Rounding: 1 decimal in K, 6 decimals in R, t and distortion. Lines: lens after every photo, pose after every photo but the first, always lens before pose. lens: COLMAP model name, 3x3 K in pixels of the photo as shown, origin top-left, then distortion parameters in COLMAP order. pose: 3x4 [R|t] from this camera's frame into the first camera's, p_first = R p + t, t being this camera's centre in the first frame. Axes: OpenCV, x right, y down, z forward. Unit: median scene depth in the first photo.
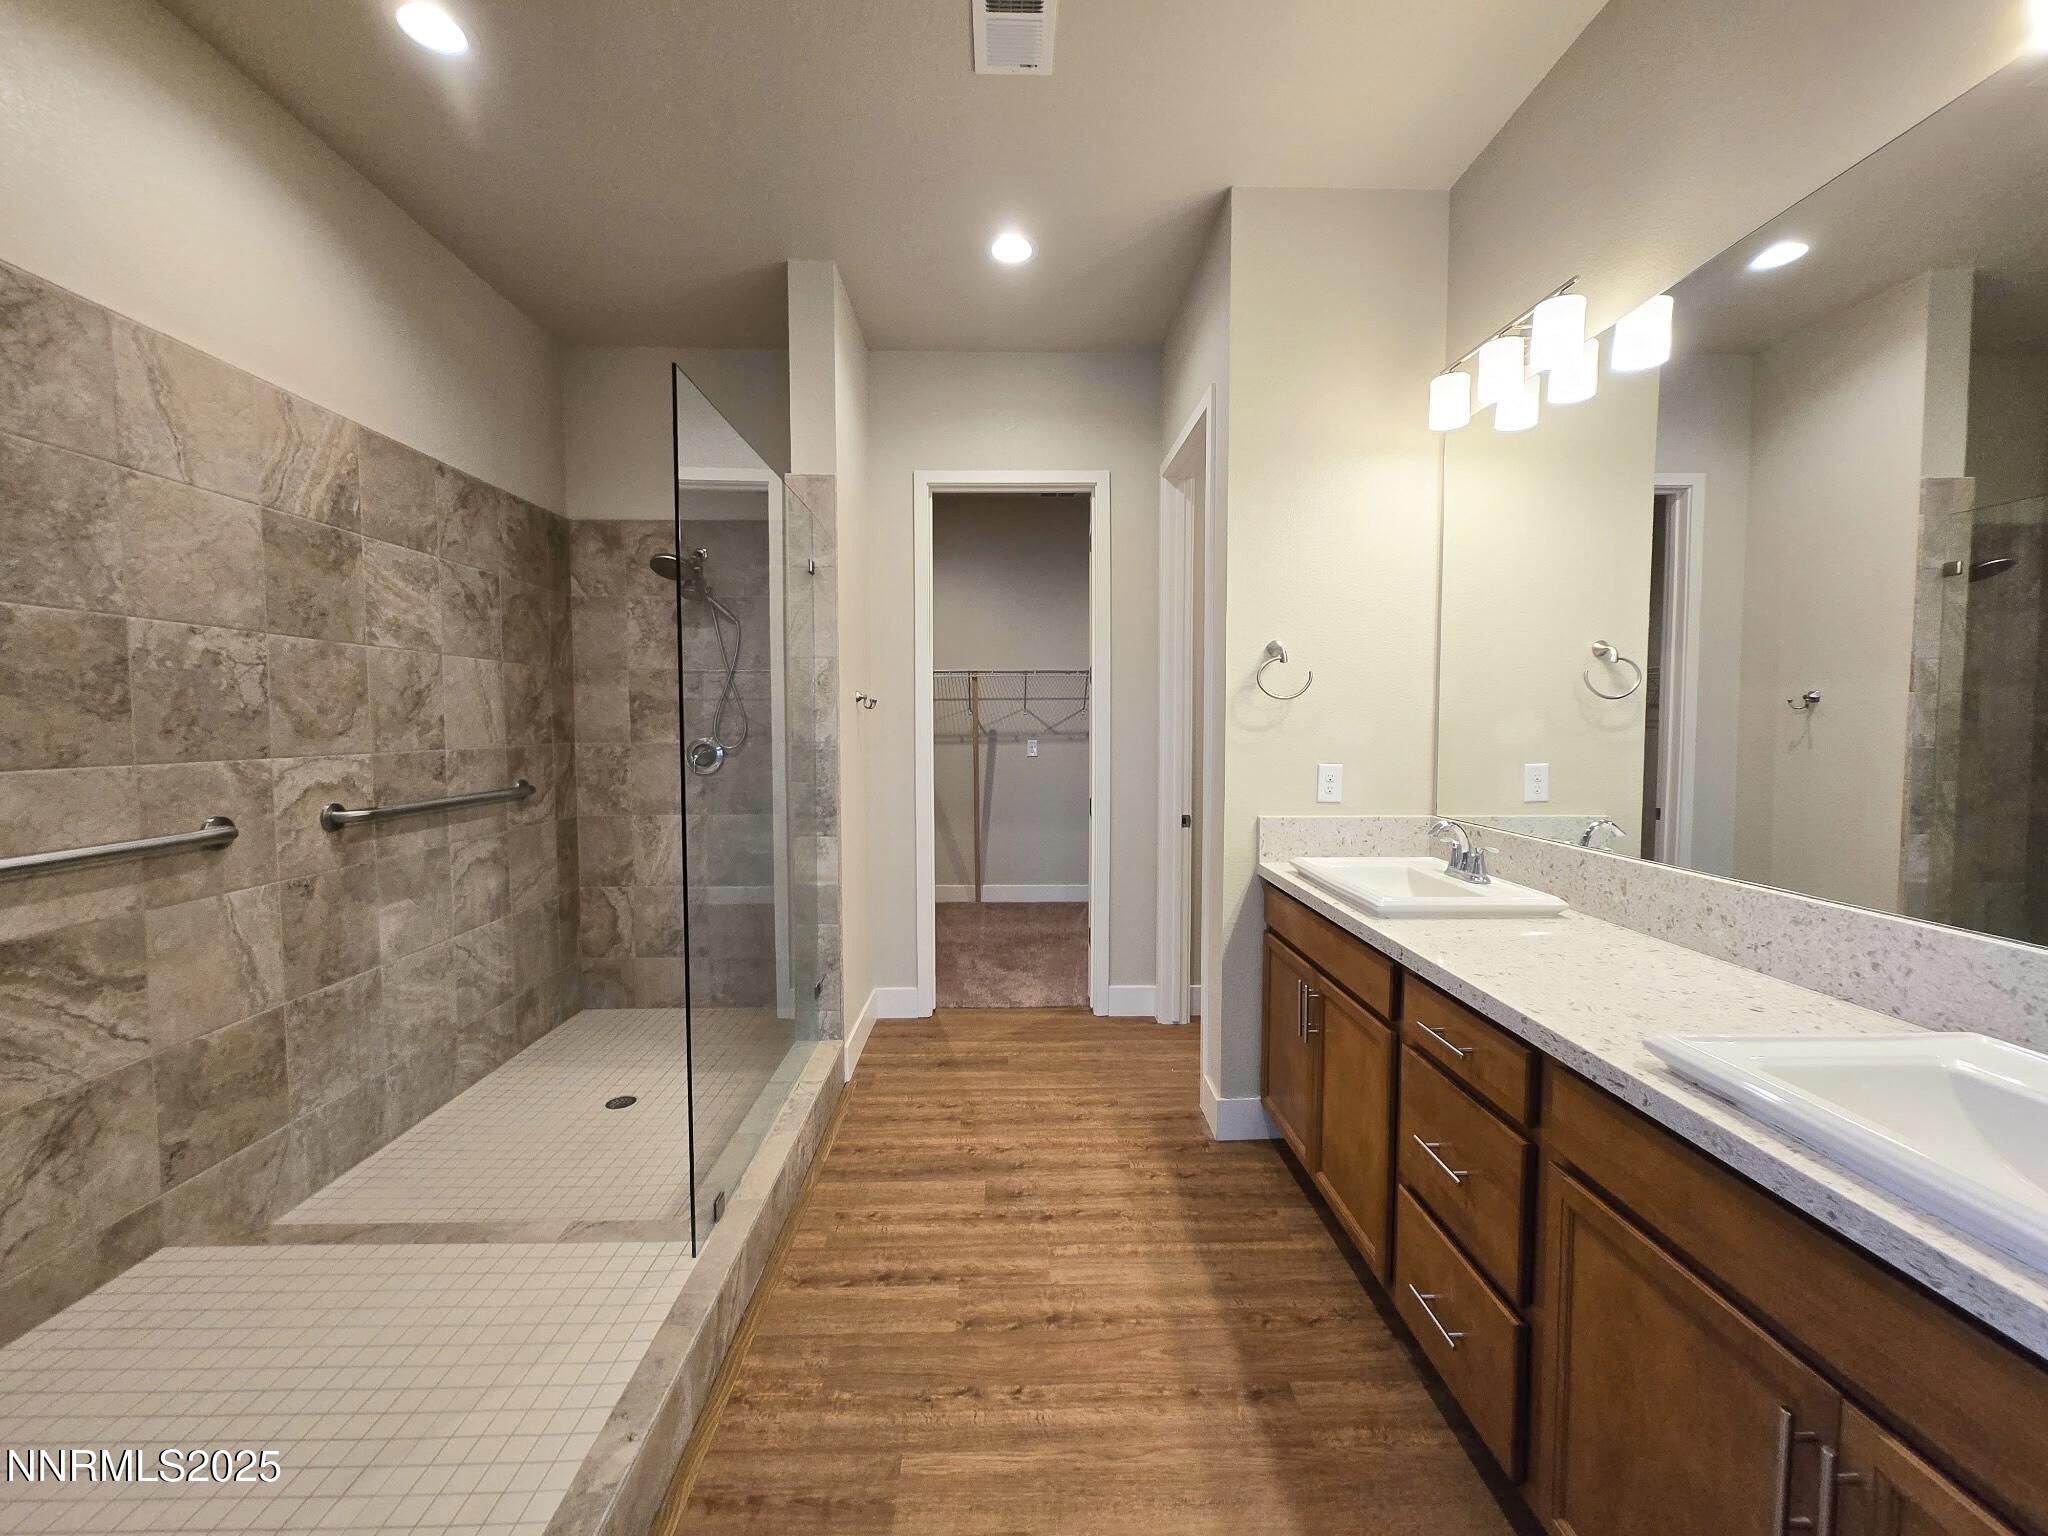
lens RADIAL K [[799.7, 0, 1017.3], [0, 799.7, 759.2], [0, 0, 1]] dist [0.000706, 0.000072]
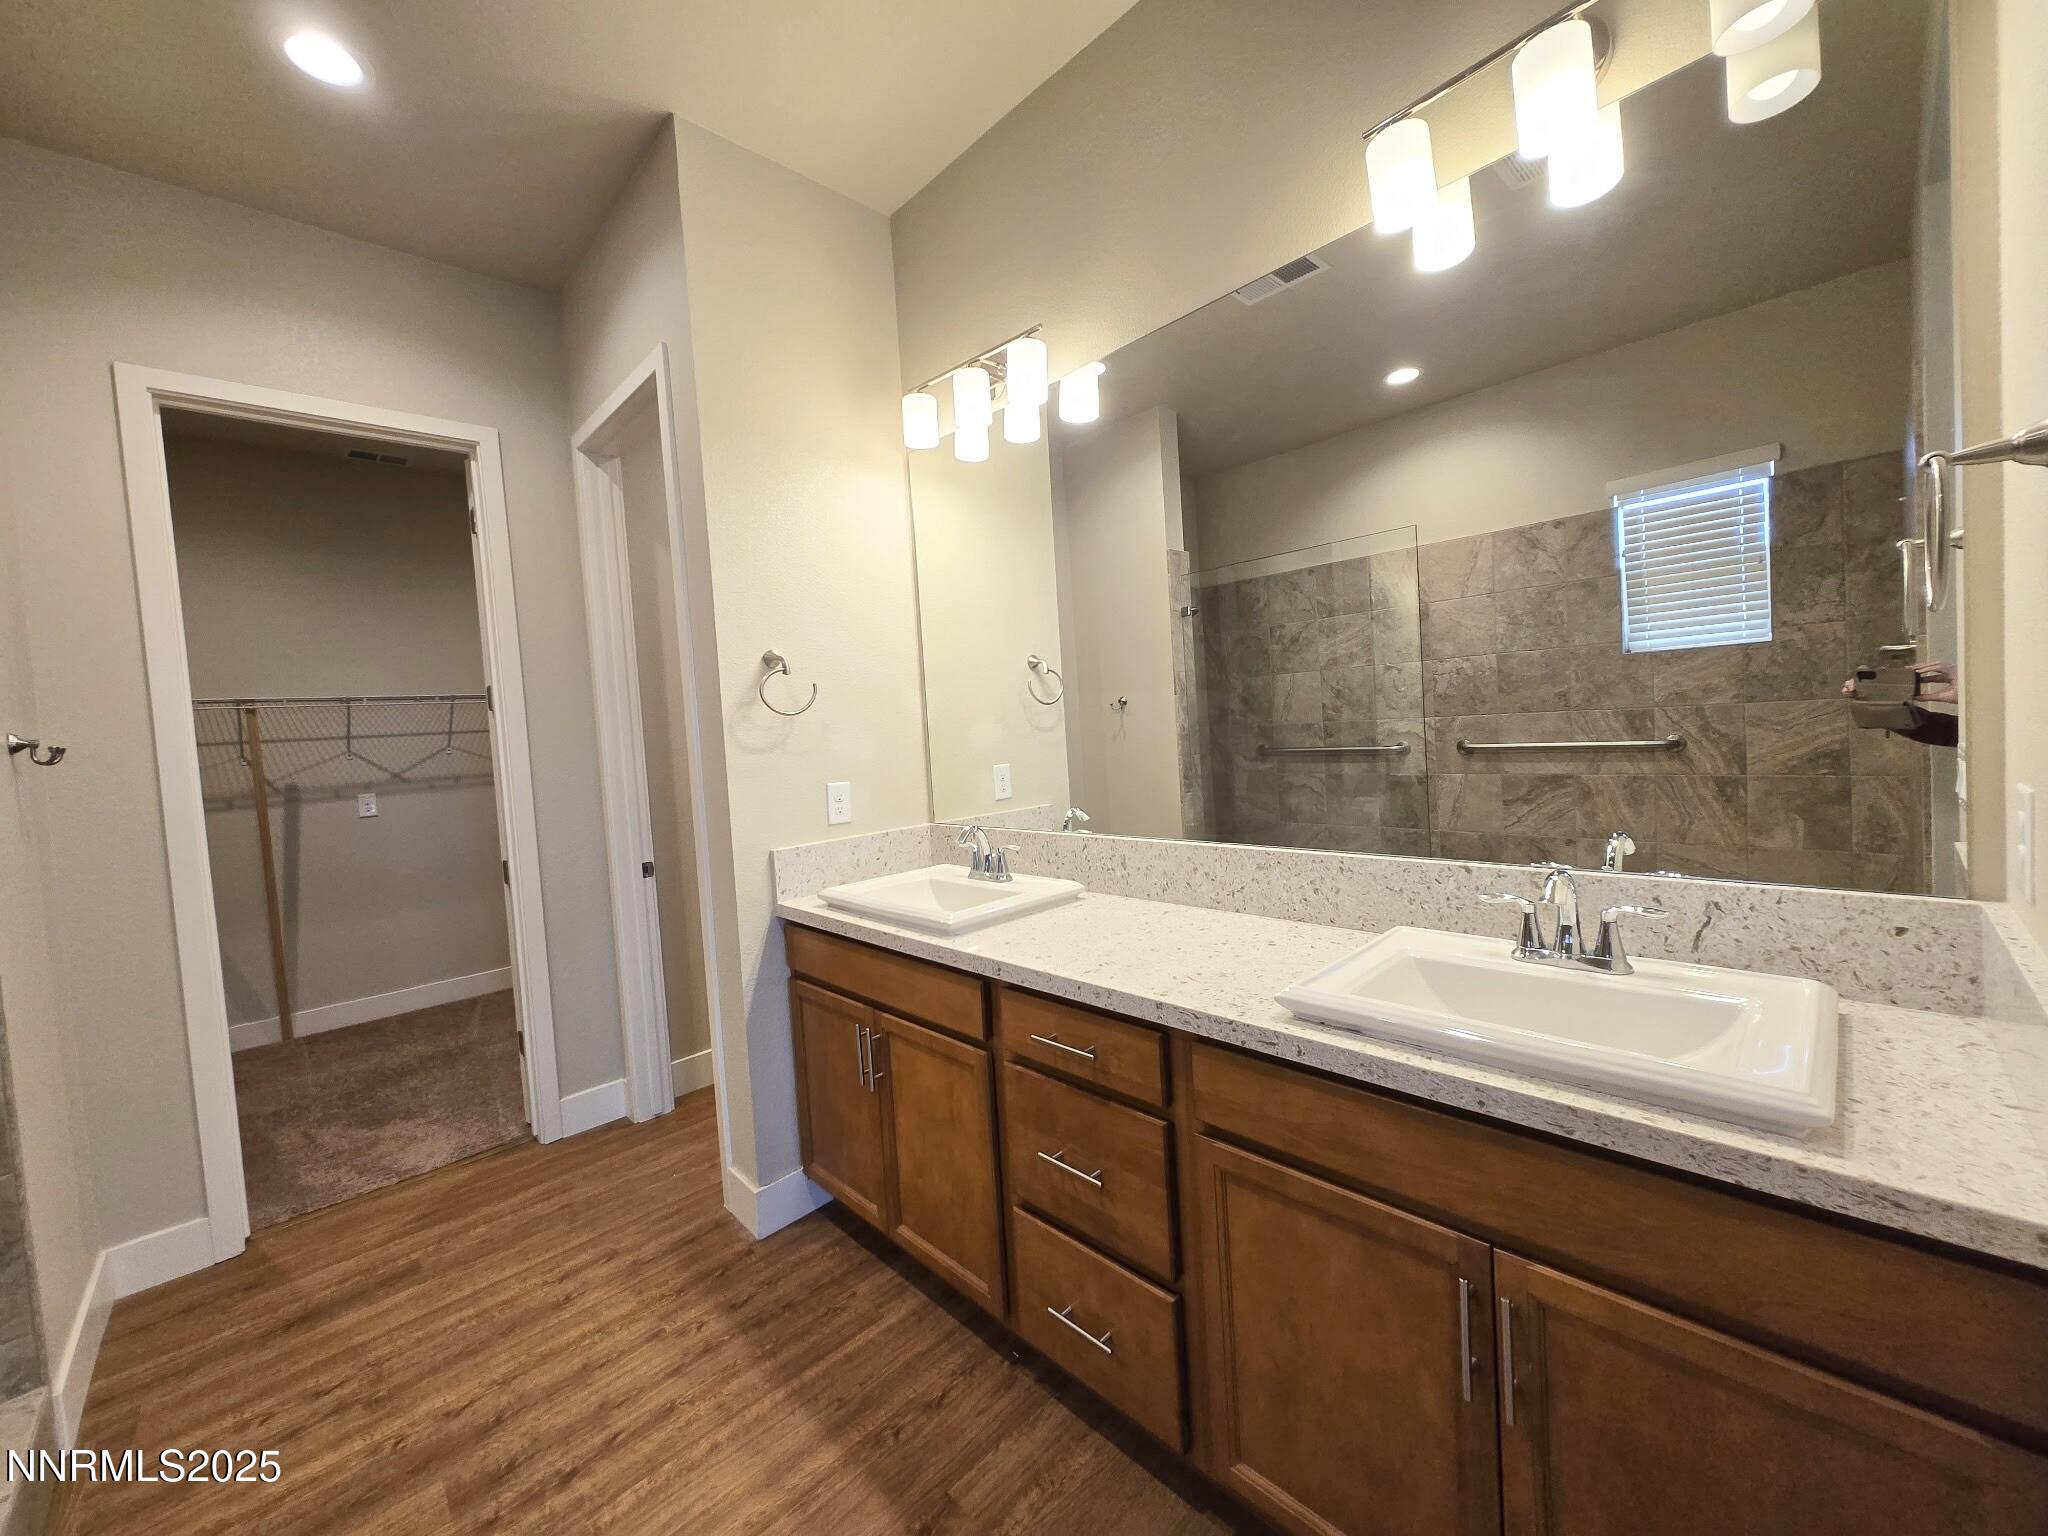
lens RADIAL K [[799.7, 0, 1017.3], [0, 799.7, 759.2], [0, 0, 1]] dist [0.000706, 0.000072]
pose [[0.733066, -0.075050, 0.676005, -0.094724], [0.095944, 0.995366, 0.006463, -0.008420], [-0.673357, 0.060121, 0.736869, 0.185962]]
